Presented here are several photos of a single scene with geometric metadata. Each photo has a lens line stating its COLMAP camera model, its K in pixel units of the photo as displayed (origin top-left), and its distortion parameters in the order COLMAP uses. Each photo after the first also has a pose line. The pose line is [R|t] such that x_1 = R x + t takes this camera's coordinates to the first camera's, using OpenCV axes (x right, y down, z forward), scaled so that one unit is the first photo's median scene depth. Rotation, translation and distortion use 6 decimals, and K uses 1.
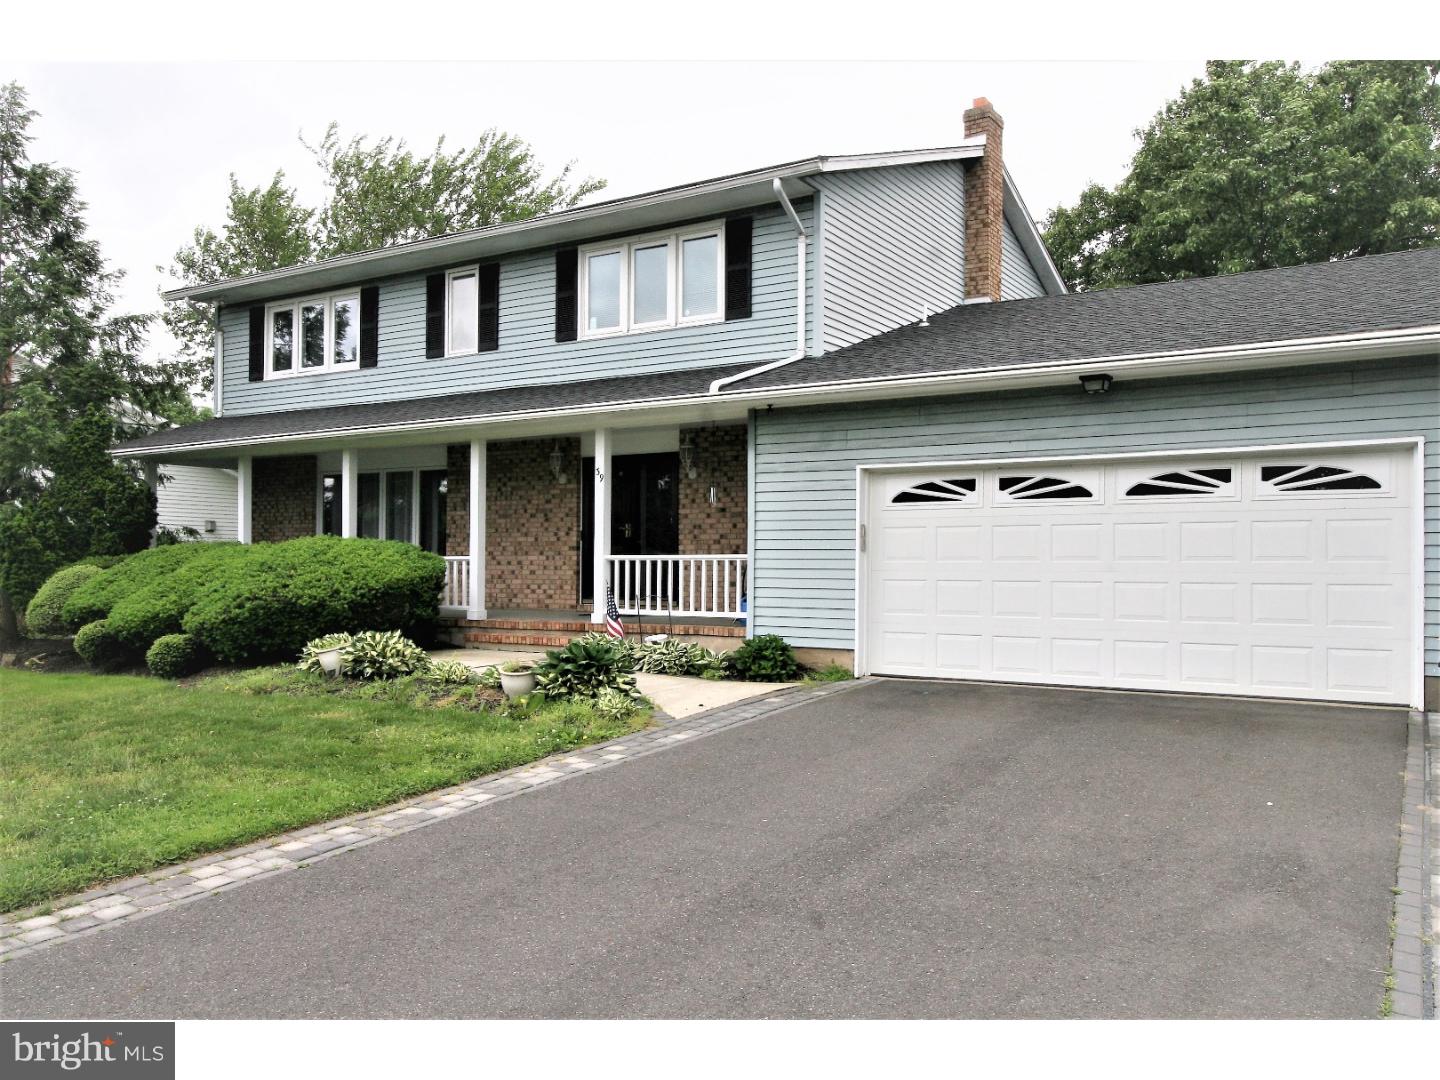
lens RADIAL K [[1124.8, 0, 720.0], [0, 1124.8, 540.0], [0, 0, 1]] dist [0.009401, 0.007721]
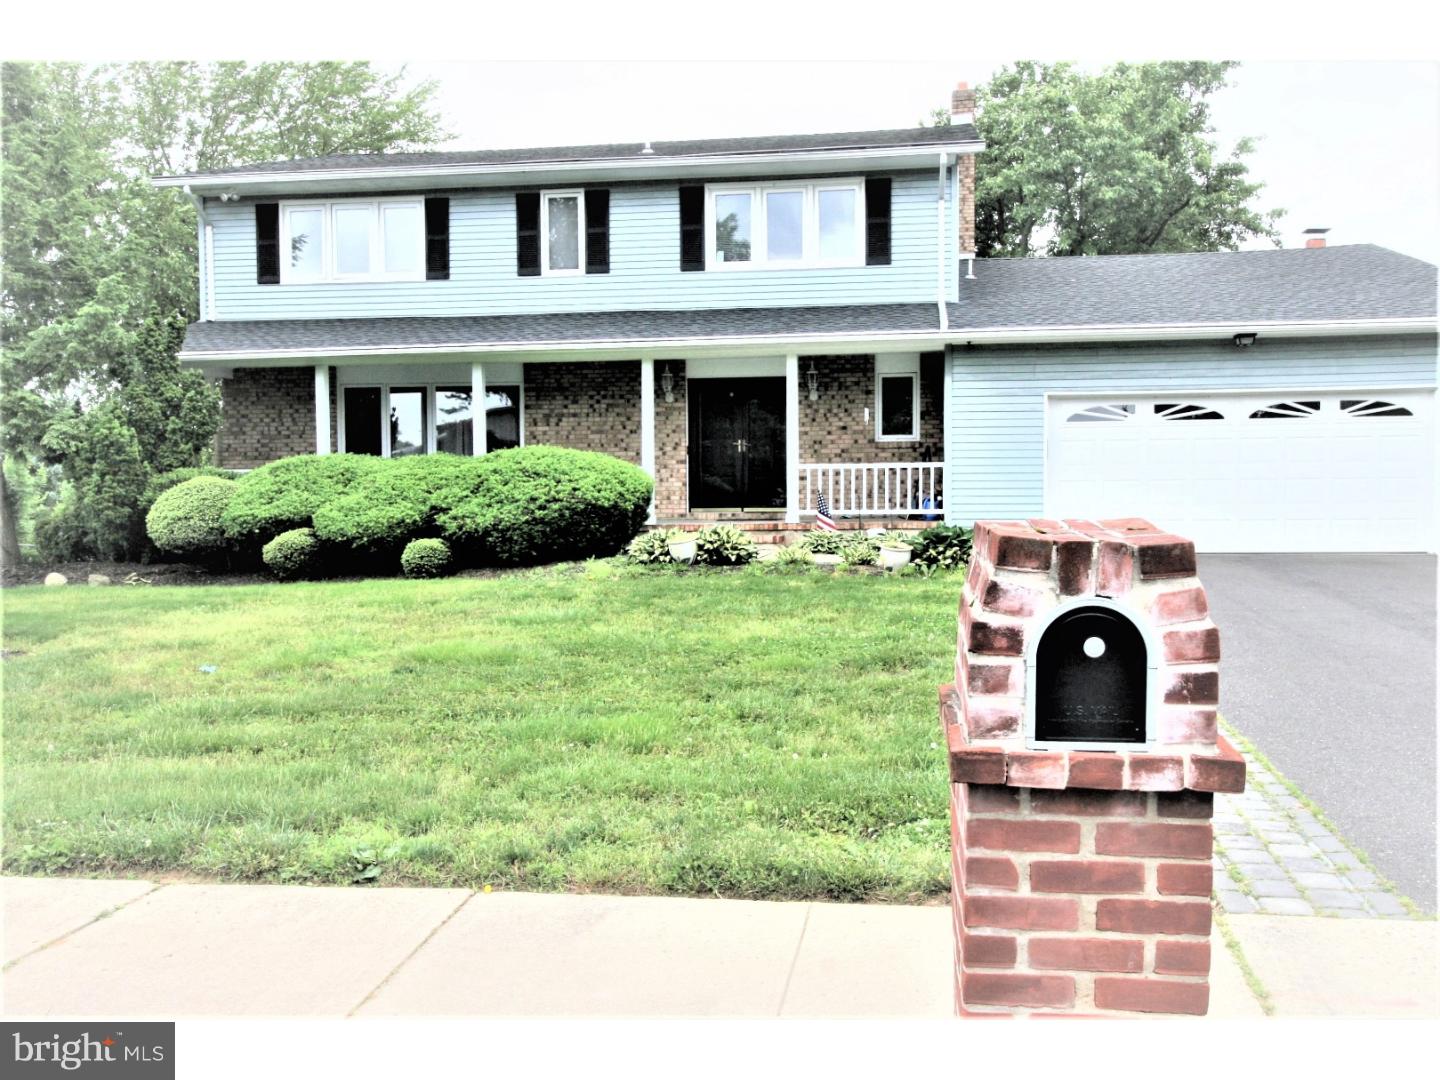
lens RADIAL K [[1265.6, 0, 720.0], [0, 1265.6, 540.0], [0, 0, 1]] dist [0.006444, 0.004561]
pose [[0.917018, -0.018557, 0.398413, -0.636067], [0.000319, 0.998951, 0.045793, 0.028986], [-0.398845, -0.041866, 0.916062, -0.152159]]
